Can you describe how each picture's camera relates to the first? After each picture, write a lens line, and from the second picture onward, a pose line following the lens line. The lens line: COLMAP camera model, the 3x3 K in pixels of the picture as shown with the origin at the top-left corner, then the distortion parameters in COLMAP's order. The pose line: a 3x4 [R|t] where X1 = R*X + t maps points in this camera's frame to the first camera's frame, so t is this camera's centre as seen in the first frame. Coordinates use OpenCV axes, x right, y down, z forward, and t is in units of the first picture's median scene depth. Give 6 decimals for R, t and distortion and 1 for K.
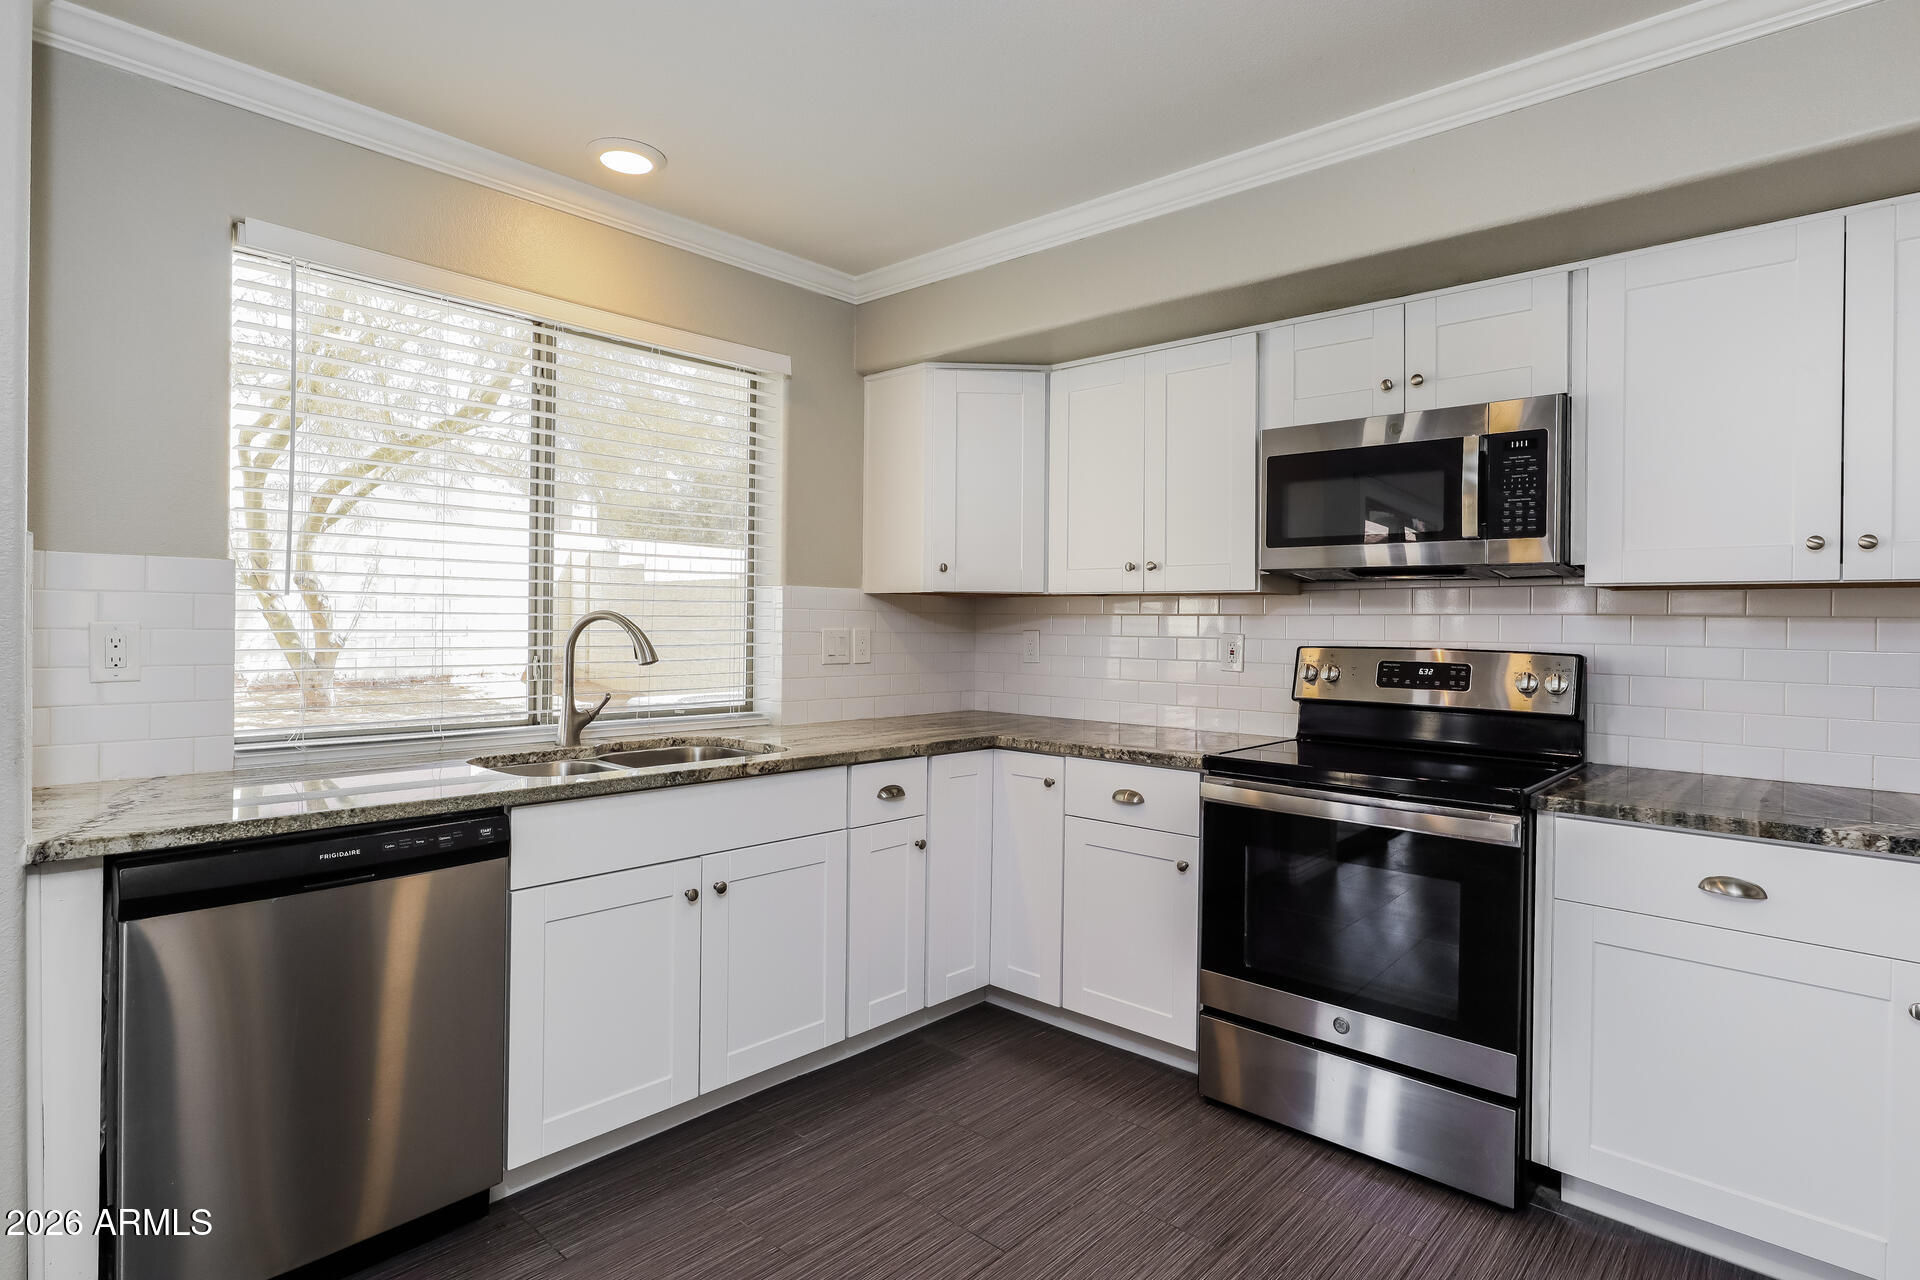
lens RADIAL K [[1030.7, 0, 992.9], [0, 1030.7, 633.8], [0, 0, 1]] dist [-0.001371, 0.000084]
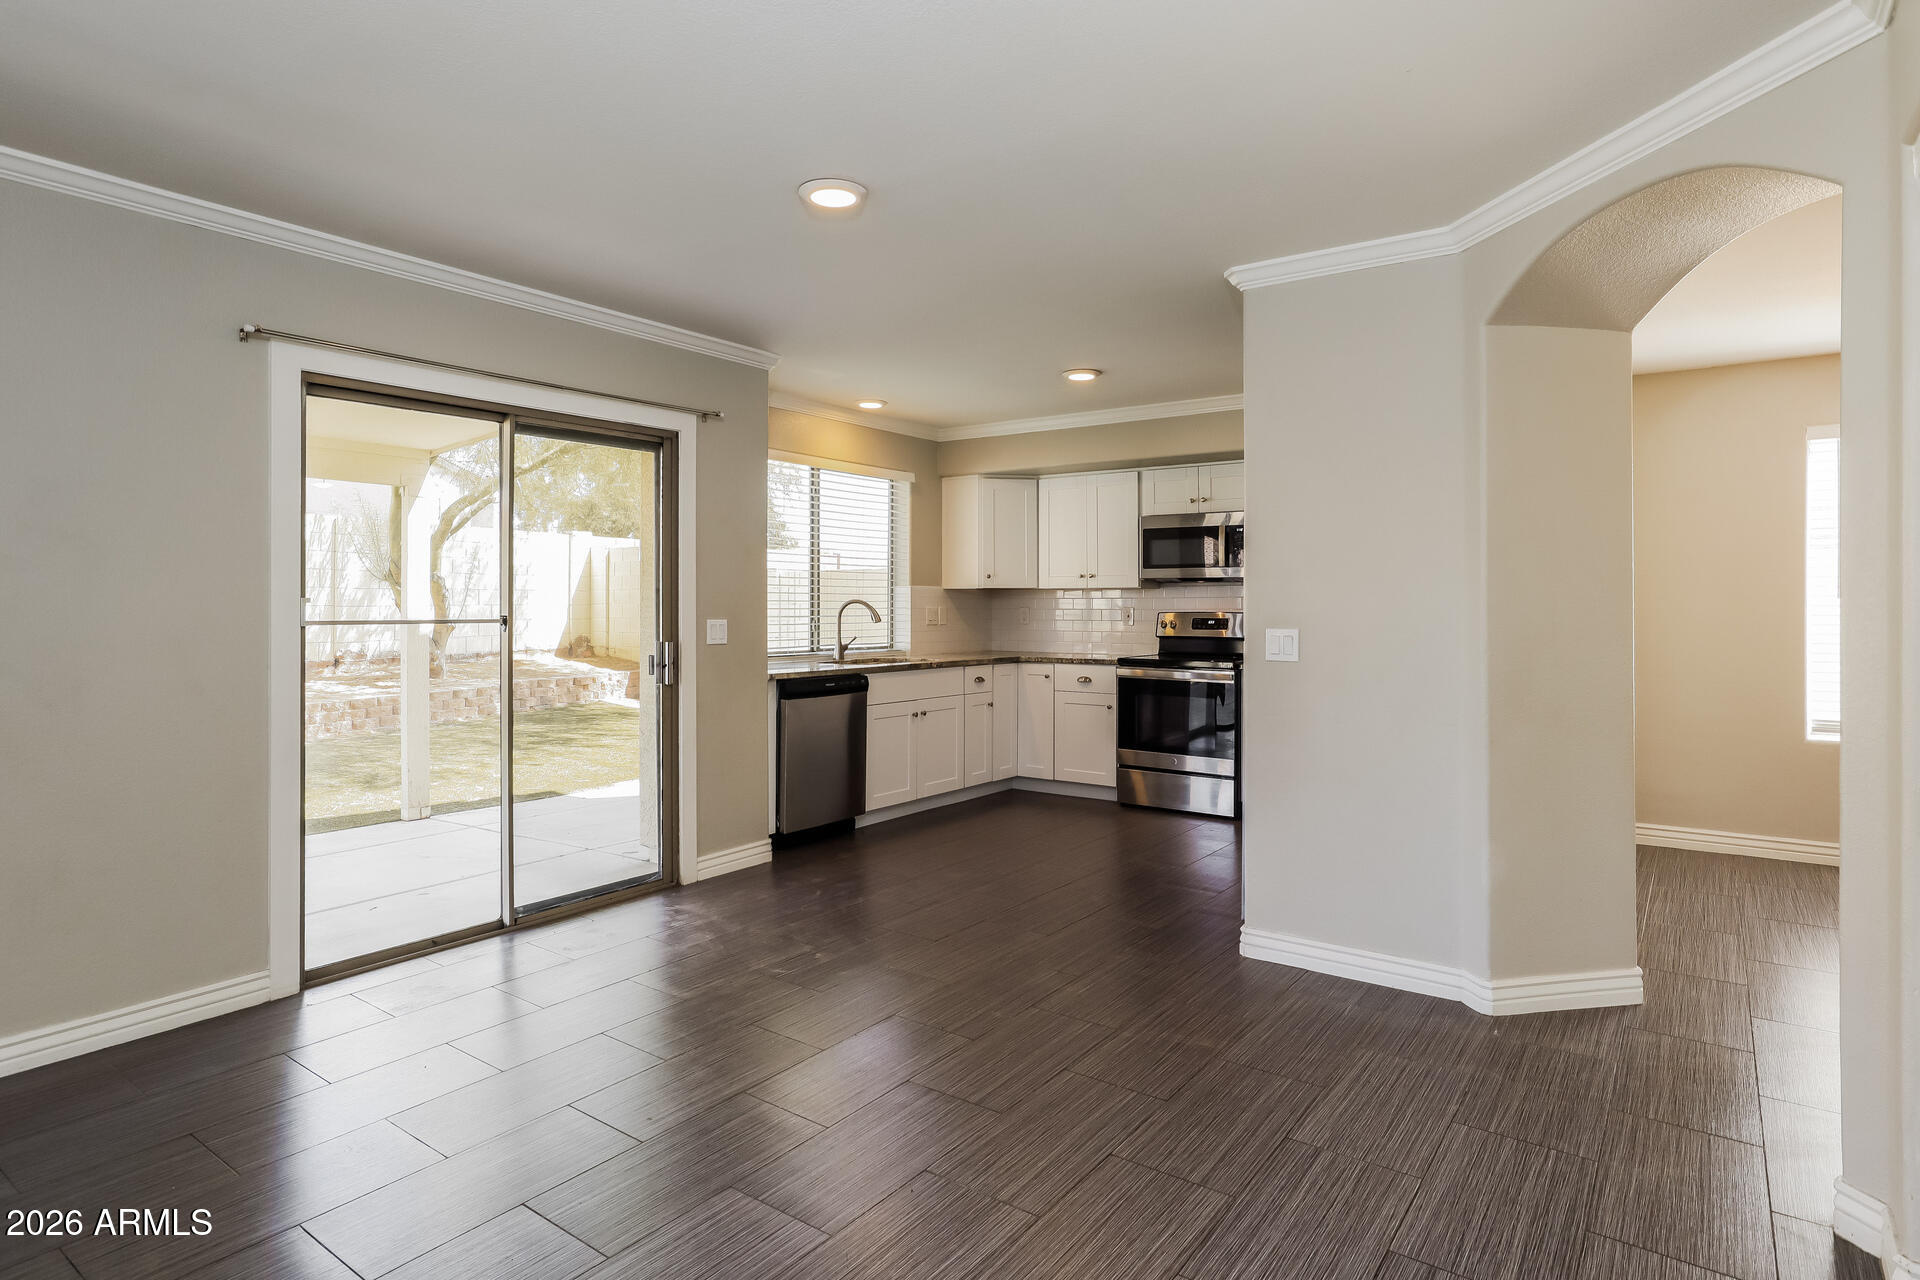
lens RADIAL K [[1037.4, 0, 973.8], [0, 1037.4, 611.3], [0, 0, 1]] dist [-0.030630, 0.000802]
pose [[0.996130, -0.010874, 0.087219, -0.300030], [0.011248, 0.999930, -0.003796, 0.014198], [-0.087172, 0.004762, 0.996182, -1.214355]]
